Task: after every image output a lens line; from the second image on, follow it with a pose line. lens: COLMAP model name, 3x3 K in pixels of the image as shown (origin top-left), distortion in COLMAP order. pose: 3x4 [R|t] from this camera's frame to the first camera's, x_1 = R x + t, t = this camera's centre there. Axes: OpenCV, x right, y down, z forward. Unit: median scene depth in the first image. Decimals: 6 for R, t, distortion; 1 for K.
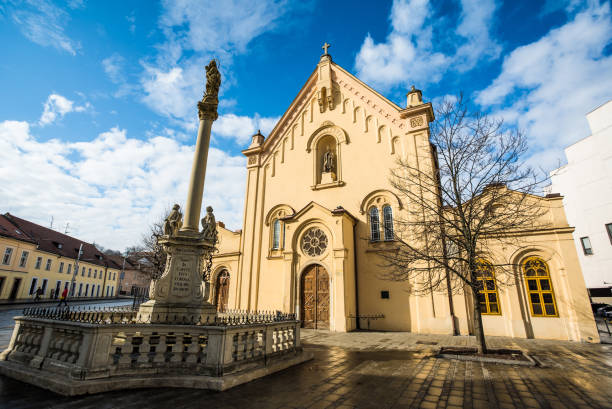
lens RADIAL K [[282.0, 0, 308.4], [0, 282.0, 197.5], [0, 0, 1]] dist [-0.040674, 0.010935]
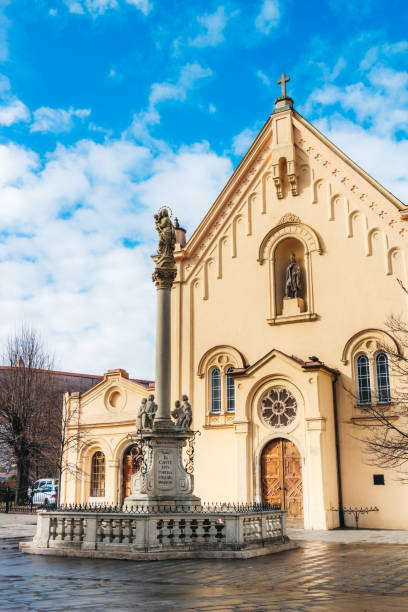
lens RADIAL K [[627.4, 0, 213.9], [0, 627.4, 293.1], [0, 0, 1]] dist [-0.001234, 0.000000]
pose [[0.999580, -0.023328, -0.017209, -0.102459], [0.024215, 0.998288, 0.053243, -0.207845], [0.015937, -0.053638, 0.998433, -0.540758]]
